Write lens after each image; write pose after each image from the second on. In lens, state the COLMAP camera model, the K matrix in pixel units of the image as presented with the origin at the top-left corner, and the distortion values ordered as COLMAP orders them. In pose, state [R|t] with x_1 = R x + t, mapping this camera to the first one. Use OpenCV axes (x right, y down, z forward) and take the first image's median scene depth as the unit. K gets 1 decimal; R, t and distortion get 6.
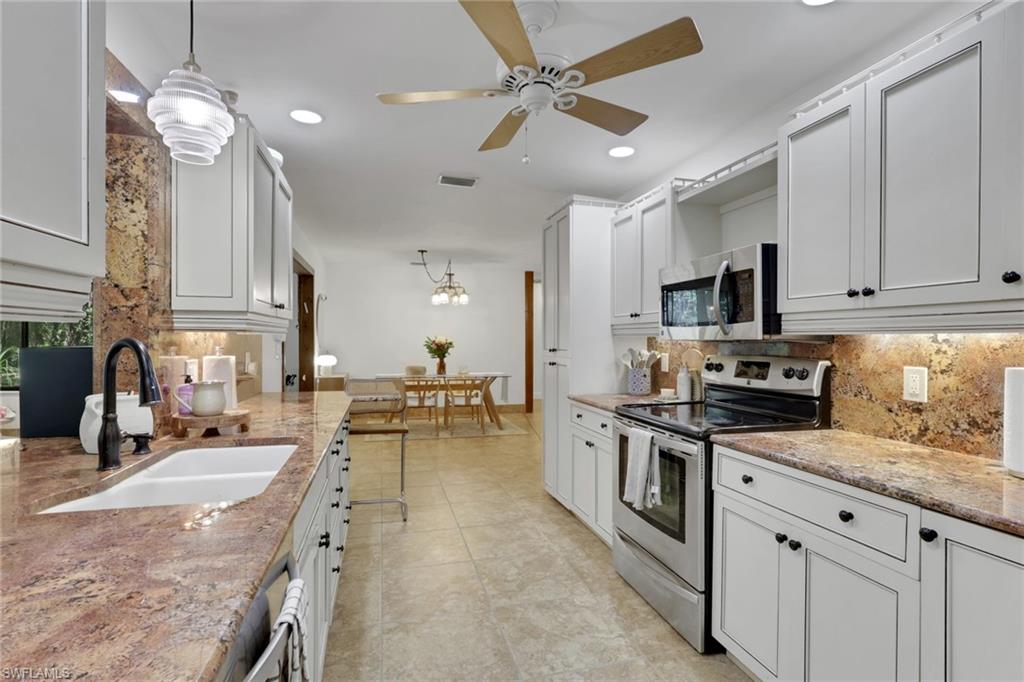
lens RADIAL K [[489.6, 0, 512.0], [0, 489.6, 341.0], [0, 0, 1]] dist [-0.001263, 0.000349]
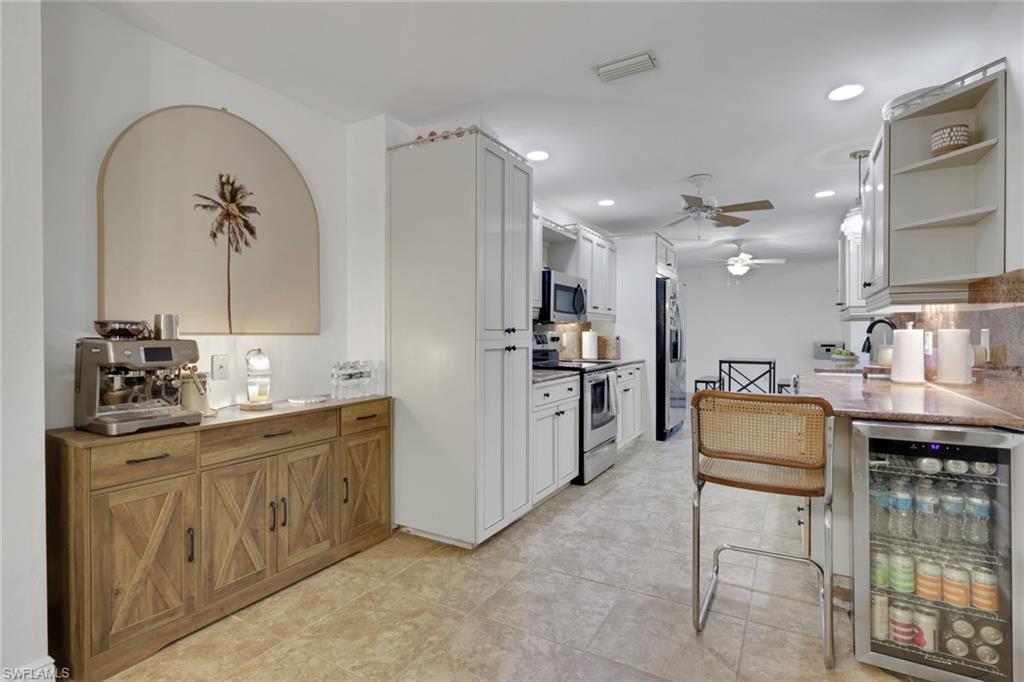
lens RADIAL K [[493.7, 0, 511.5], [0, 493.7, 337.3], [0, 0, 1]] dist [-0.000043, -0.000258]
pose [[-0.708952, -0.006228, 0.705229, -0.623397], [0.000351, 0.999958, 0.009184, 0.030483], [-0.705257, 0.006759, -0.708920, 2.104917]]
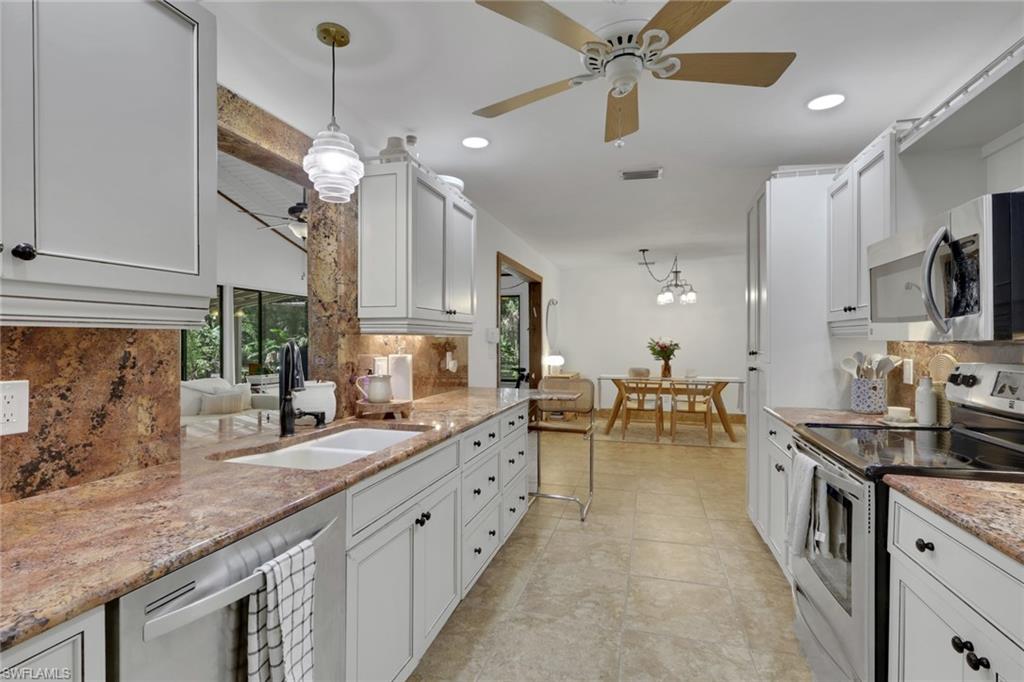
lens RADIAL K [[486.0, 0, 512.0], [0, 486.0, 341.0], [0, 0, 1]] dist [-0.003108, -0.000123]
pose [[0.859815, -0.001329, -0.510604, 0.211410], [-0.000084, 0.999996, -0.002744, 0.000072], [0.510605, 0.002402, 0.859812, 0.081127]]
